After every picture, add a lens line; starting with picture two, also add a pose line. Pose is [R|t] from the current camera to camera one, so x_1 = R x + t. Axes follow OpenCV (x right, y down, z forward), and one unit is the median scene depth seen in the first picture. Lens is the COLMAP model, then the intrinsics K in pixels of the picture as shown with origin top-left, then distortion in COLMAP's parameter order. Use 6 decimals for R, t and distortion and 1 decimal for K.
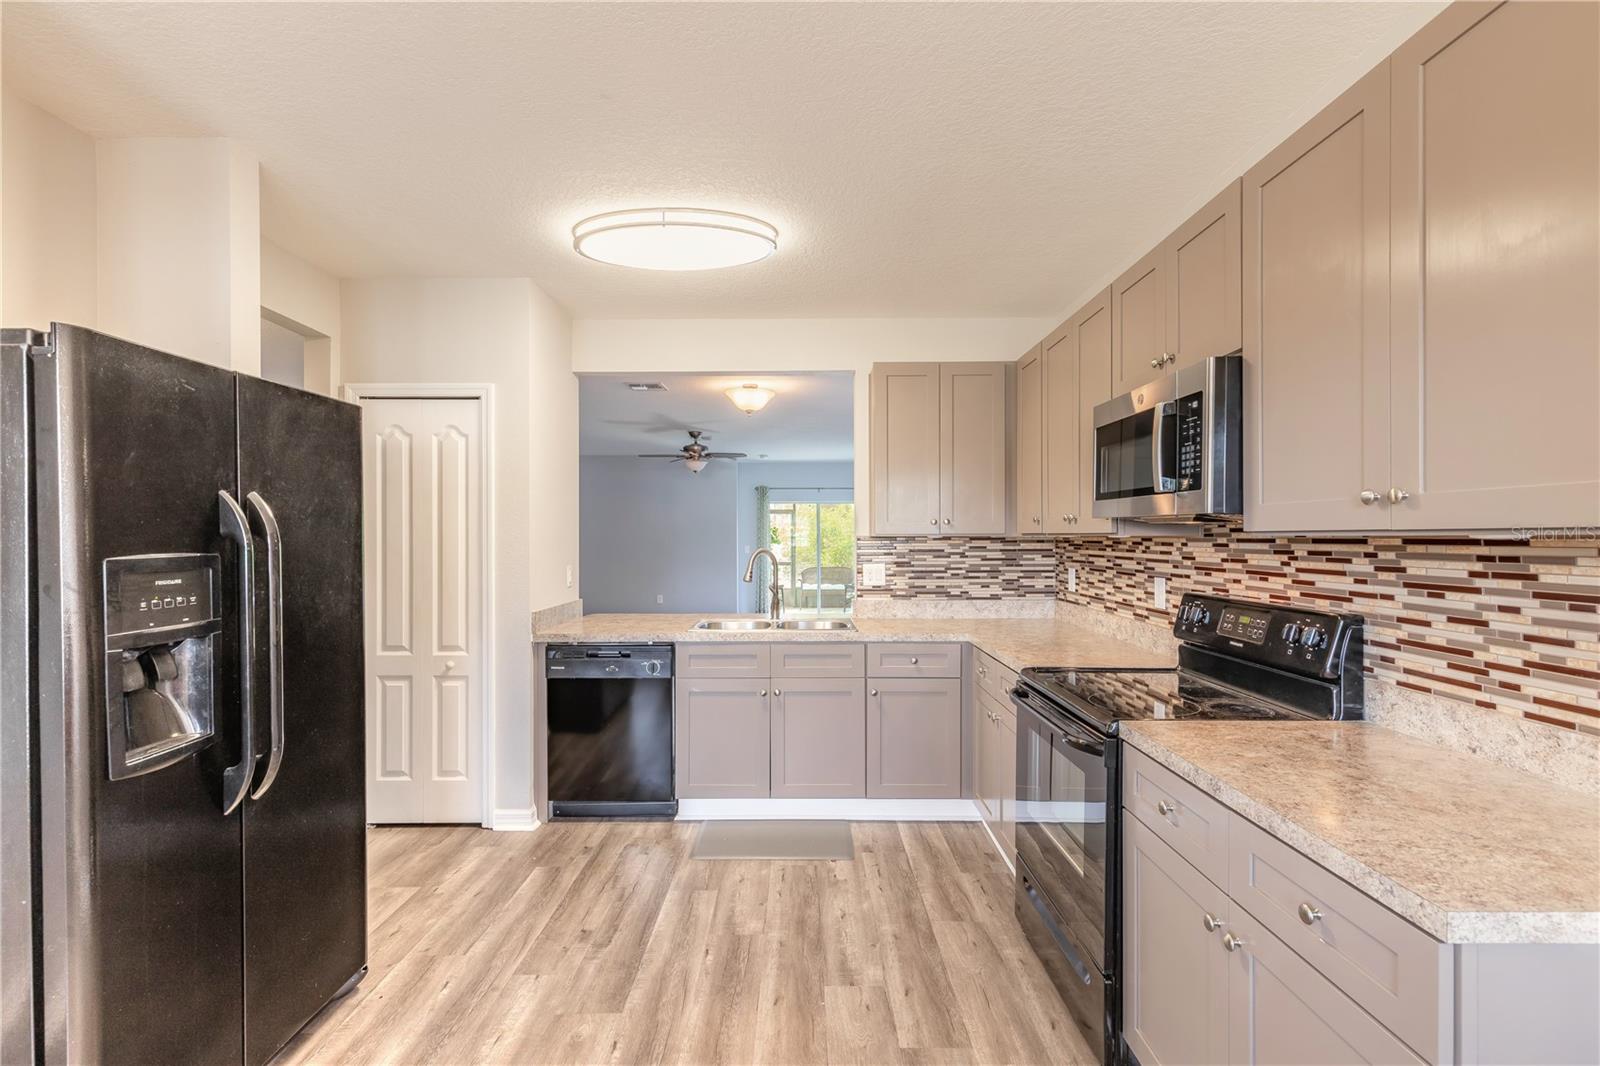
lens RADIAL K [[737.0, 0, 798.5], [0, 737.0, 540.5], [0, 0, 1]] dist [0.003254, -0.000317]
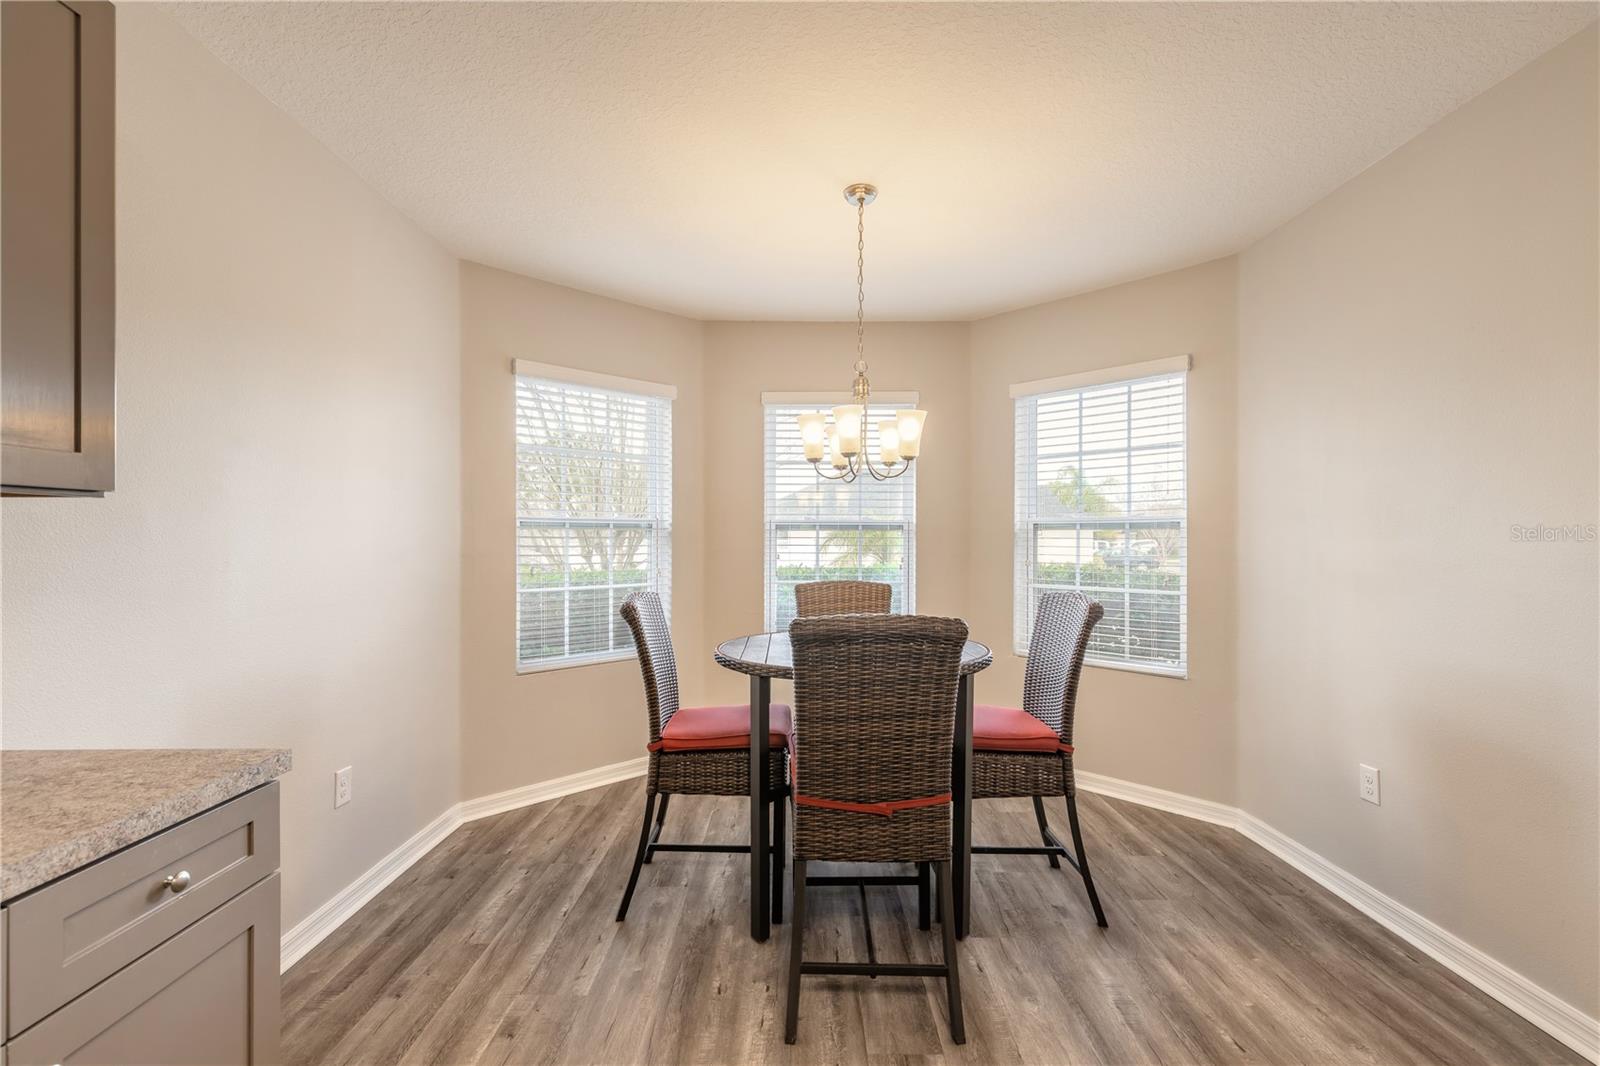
lens RADIAL K [[737.0, 0, 798.5], [0, 737.0, 540.5], [0, 0, 1]] dist [0.003254, -0.000317]
pose [[-0.999943, -0.010638, -0.000710, -0.056694], [-0.010641, 0.999933, 0.004519, 0.022489], [0.000661, 0.004527, -0.999990, 0.954256]]
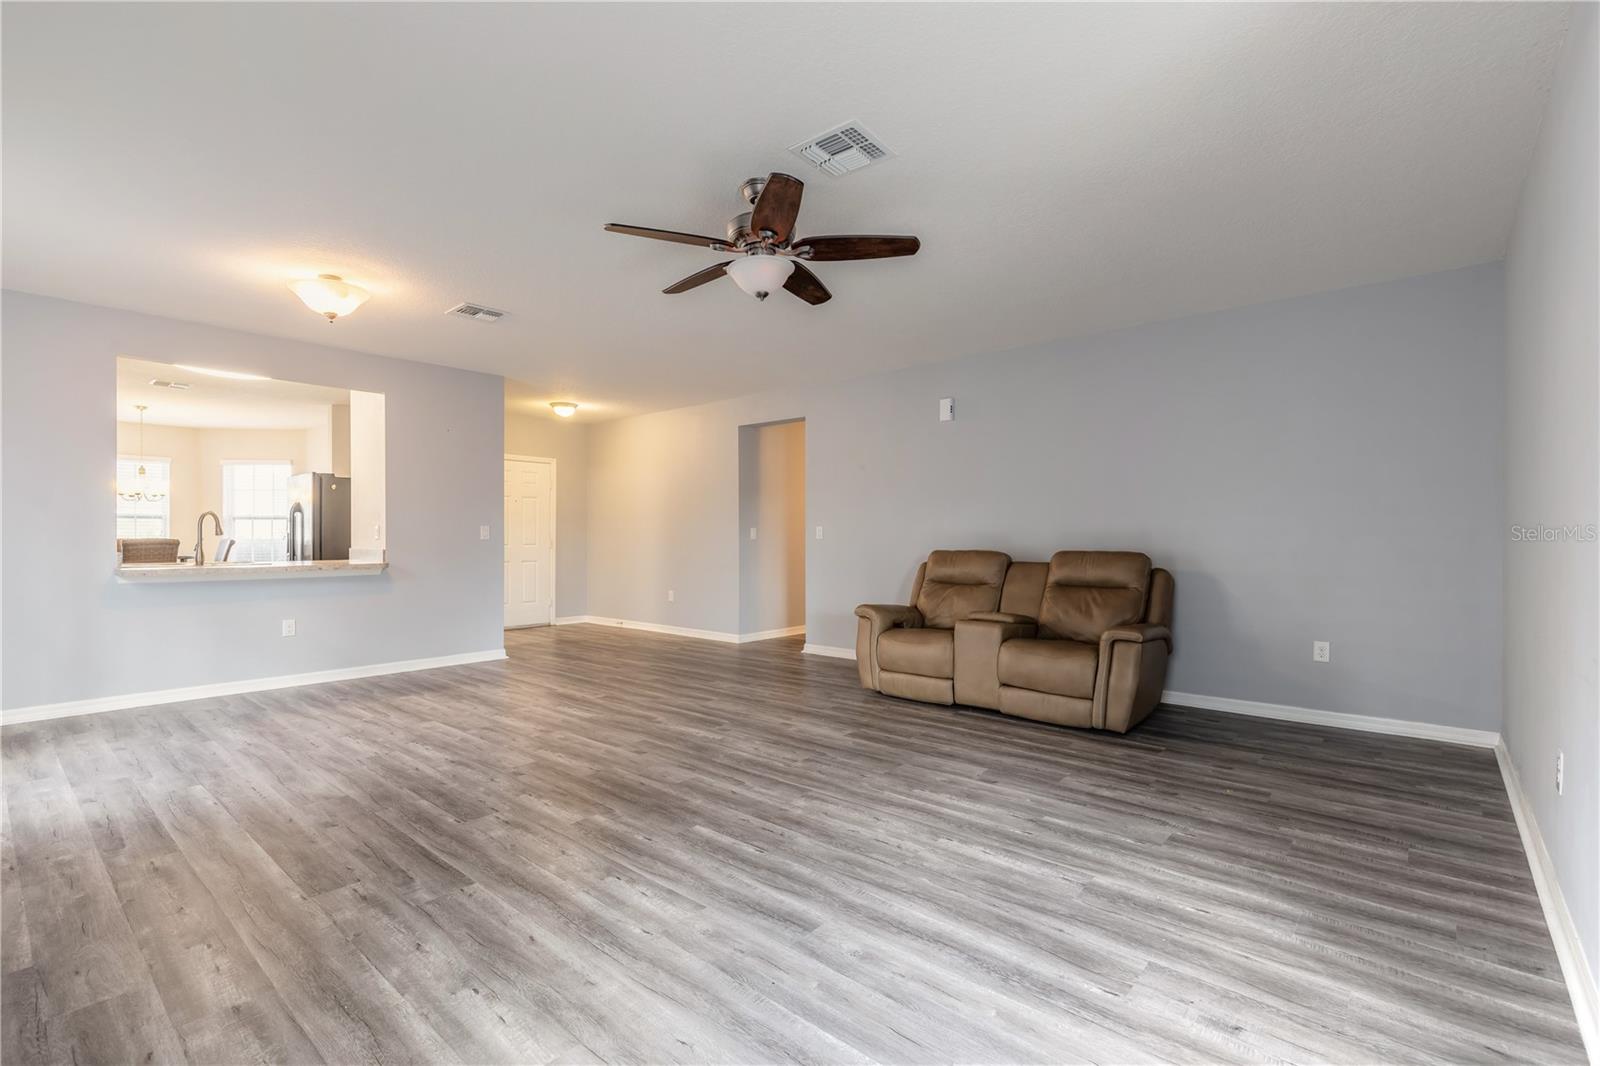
lens RADIAL K [[721.3, 0, 796.5], [0, 721.3, 539.0], [0, 0, 1]] dist [0.005831, -0.000948]
pose [[-0.658816, 0.000014, -0.752304, 0.405106], [-0.005927, 0.999969, 0.005209, 0.074749], [0.752281, 0.007891, -0.658796, 4.624550]]
